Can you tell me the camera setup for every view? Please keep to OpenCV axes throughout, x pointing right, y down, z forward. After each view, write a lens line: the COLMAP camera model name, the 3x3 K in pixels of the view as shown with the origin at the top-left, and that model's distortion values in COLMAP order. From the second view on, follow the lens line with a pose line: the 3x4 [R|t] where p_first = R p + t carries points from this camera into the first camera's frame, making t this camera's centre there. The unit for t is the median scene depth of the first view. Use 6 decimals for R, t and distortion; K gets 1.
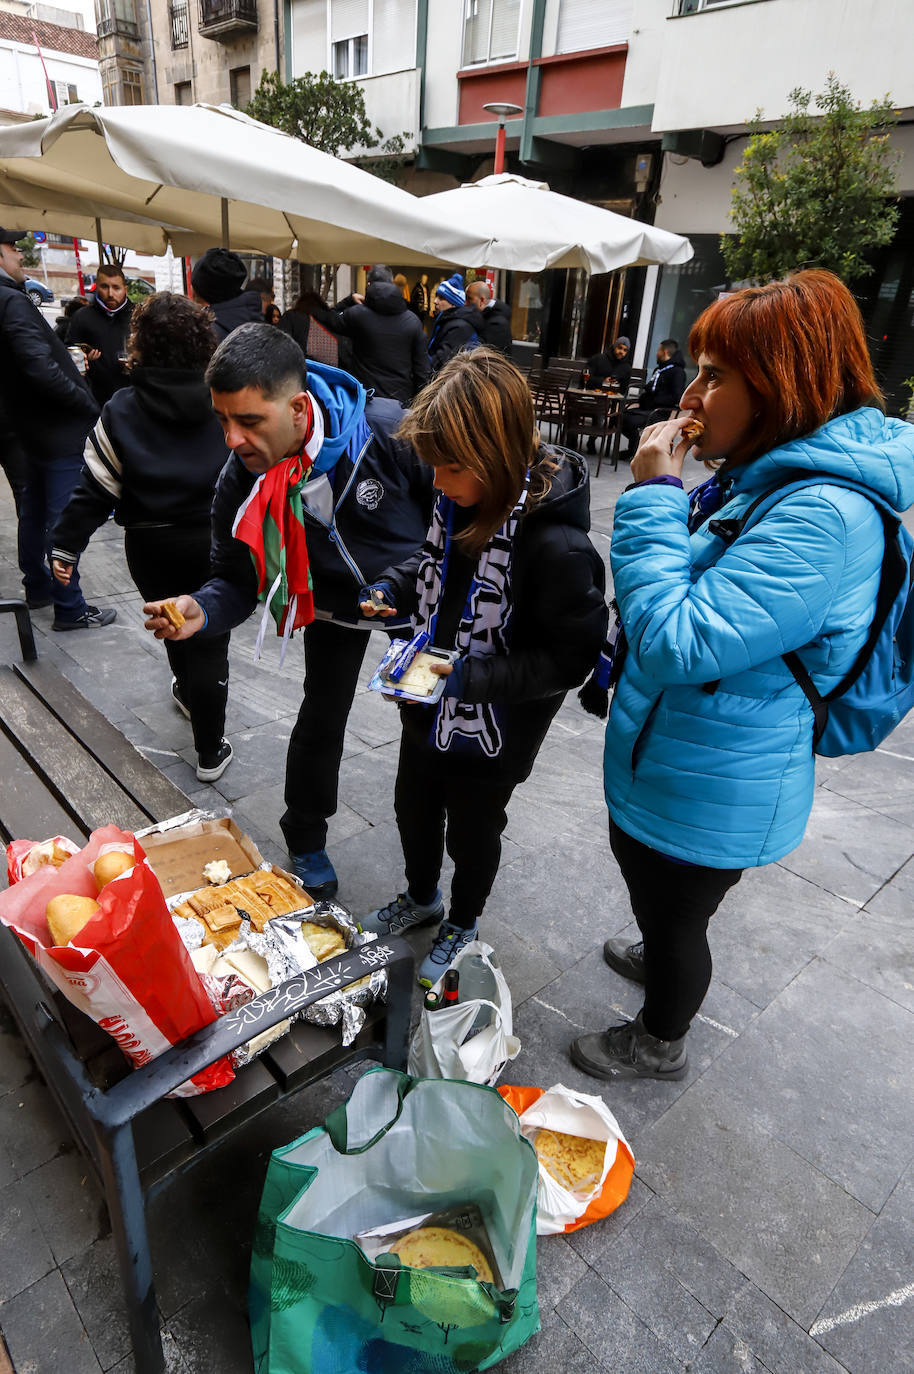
lens RADIAL K [[802.9, 0, 457.0], [0, 802.9, 687.0], [0, 0, 1]] dist [0.013625, -0.001685]
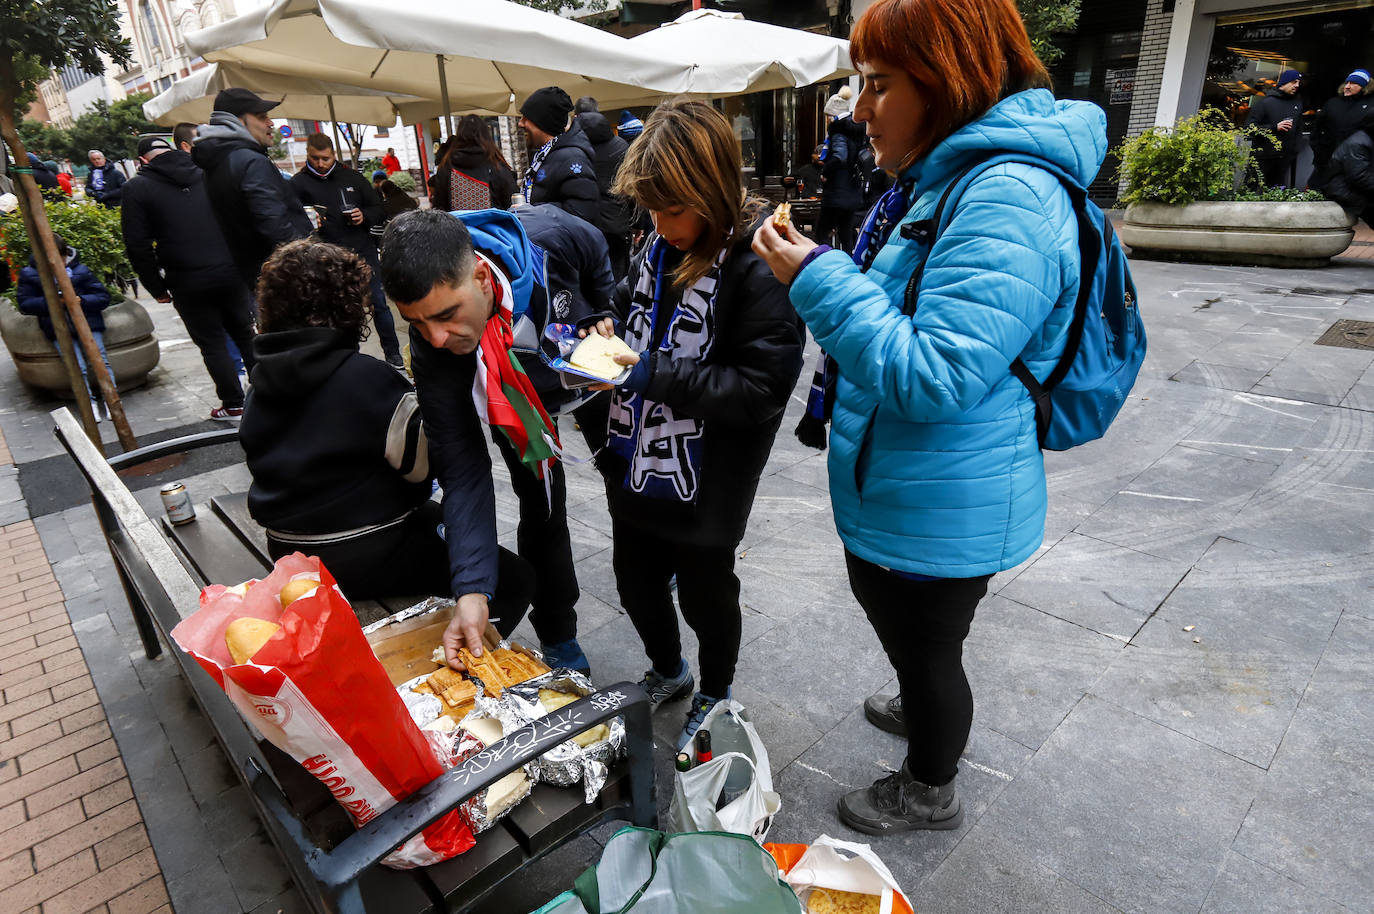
lens RADIAL K [[783.6, 0, 687.0], [0, 783.6, 457.0], [0, 0, 1]] dist [0.004231, 0.002255]
pose [[0.993529, -0.109343, -0.030717, 0.039249], [0.107004, 0.991821, -0.069573, 0.086408], [0.038074, 0.065836, 0.997104, 0.033467]]
